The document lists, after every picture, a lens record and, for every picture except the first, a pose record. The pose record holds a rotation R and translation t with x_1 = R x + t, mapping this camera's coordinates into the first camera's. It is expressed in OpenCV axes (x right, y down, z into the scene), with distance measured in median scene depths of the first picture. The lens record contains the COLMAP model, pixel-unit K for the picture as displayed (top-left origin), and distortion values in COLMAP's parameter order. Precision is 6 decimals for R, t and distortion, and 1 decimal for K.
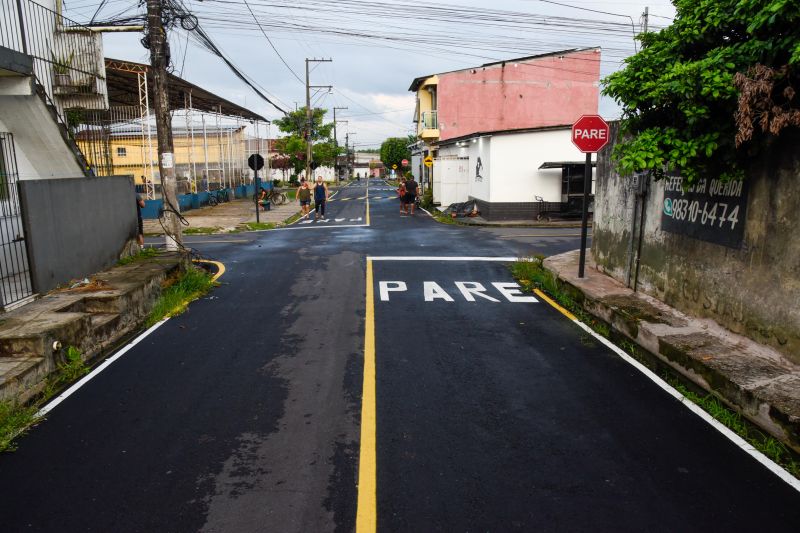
lens RADIAL K [[543.0, 0, 400.0], [0, 543.0, 266.5], [0, 0, 1]] dist [-0.125796, 0.080518]
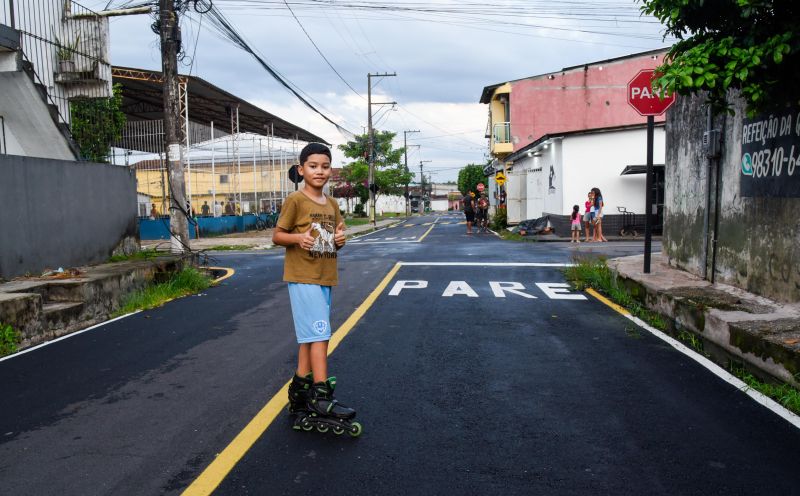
lens RADIAL K [[605.4, 0, 398.4], [0, 605.4, 262.6], [0, 0, 1]] dist [-0.116096, 0.060950]
pose [[0.989890, -0.003413, -0.141794, 0.099095], [-0.008112, 0.996712, -0.080616, 0.078435], [0.141603, 0.080951, 0.986608, 0.081945]]
